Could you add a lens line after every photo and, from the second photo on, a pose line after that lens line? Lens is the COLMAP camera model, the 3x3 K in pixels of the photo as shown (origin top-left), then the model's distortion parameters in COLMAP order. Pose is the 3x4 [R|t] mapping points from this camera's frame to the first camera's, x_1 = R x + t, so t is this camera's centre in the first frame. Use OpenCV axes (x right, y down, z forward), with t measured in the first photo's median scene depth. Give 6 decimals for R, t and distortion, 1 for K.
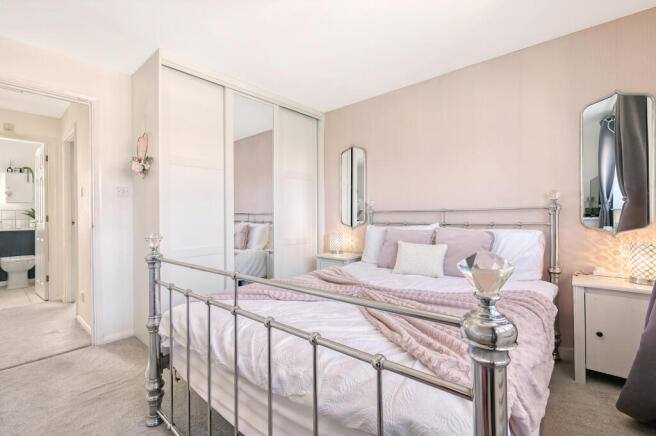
lens RADIAL K [[283.9, 0, 329.3], [0, 283.9, 219.1], [0, 0, 1]] dist [0.001584, -0.000113]
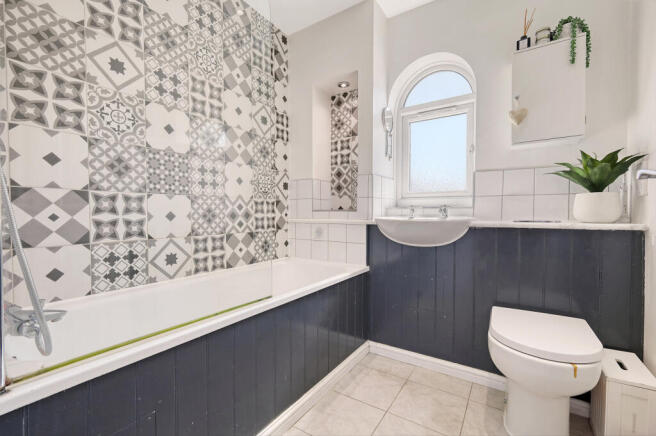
lens RADIAL K [[283.9, 0, 328.5], [0, 283.9, 221.4], [0, 0, 1]] dist [0.001584, -0.000113]
pose [[0.134498, 0.037713, -0.990196, -0.804743], [-0.003478, 0.999287, 0.037587, 0.021033], [0.990908, -0.001612, 0.134534, 0.717736]]
